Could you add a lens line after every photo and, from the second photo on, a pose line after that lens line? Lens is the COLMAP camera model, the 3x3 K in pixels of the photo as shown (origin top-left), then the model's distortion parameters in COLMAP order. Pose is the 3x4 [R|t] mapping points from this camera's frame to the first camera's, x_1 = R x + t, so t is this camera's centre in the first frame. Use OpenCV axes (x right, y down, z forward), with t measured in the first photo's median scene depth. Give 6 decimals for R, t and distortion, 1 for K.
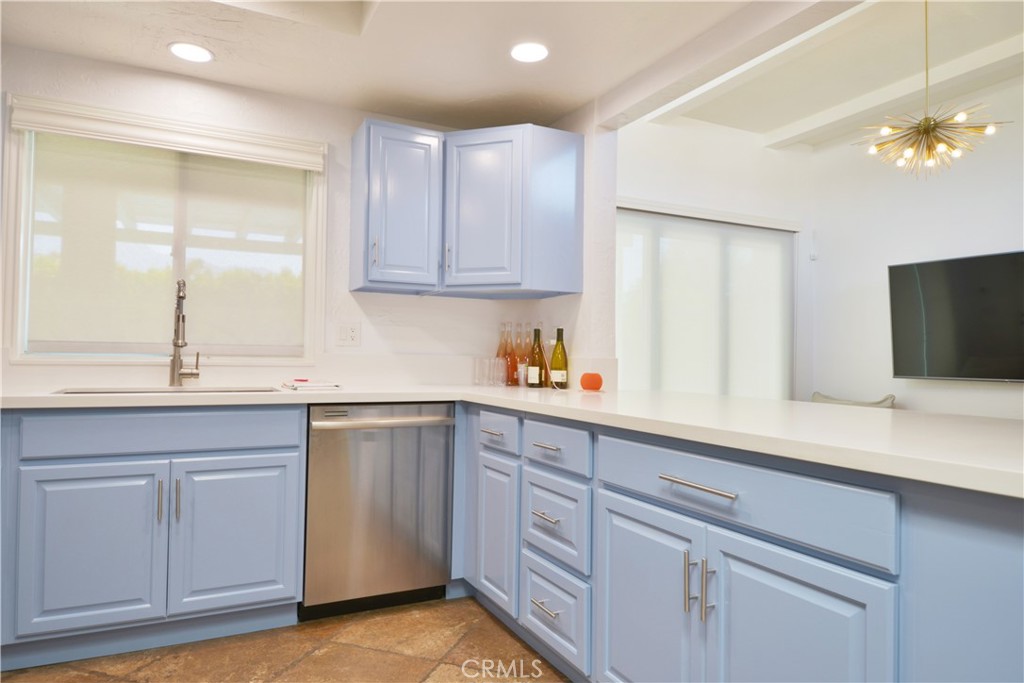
lens RADIAL K [[649.8, 0, 510.6], [0, 649.8, 342.7], [0, 0, 1]] dist [0.018085, -0.012348]
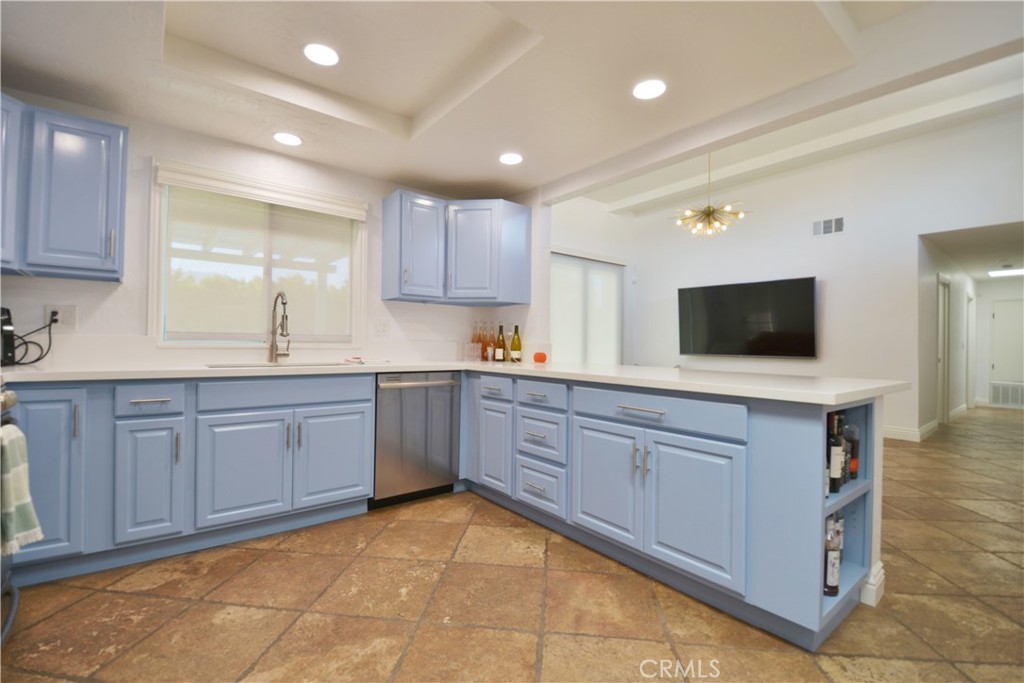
lens RADIAL K [[451.8, 0, 511.5], [0, 451.8, 341.7], [0, 0, 1]] dist [0.009804, -0.000563]
pose [[0.978025, -0.000541, 0.208486, -0.194830], [-0.003579, 0.999806, 0.019386, -0.002961], [-0.208456, -0.019707, 0.977833, -0.123353]]
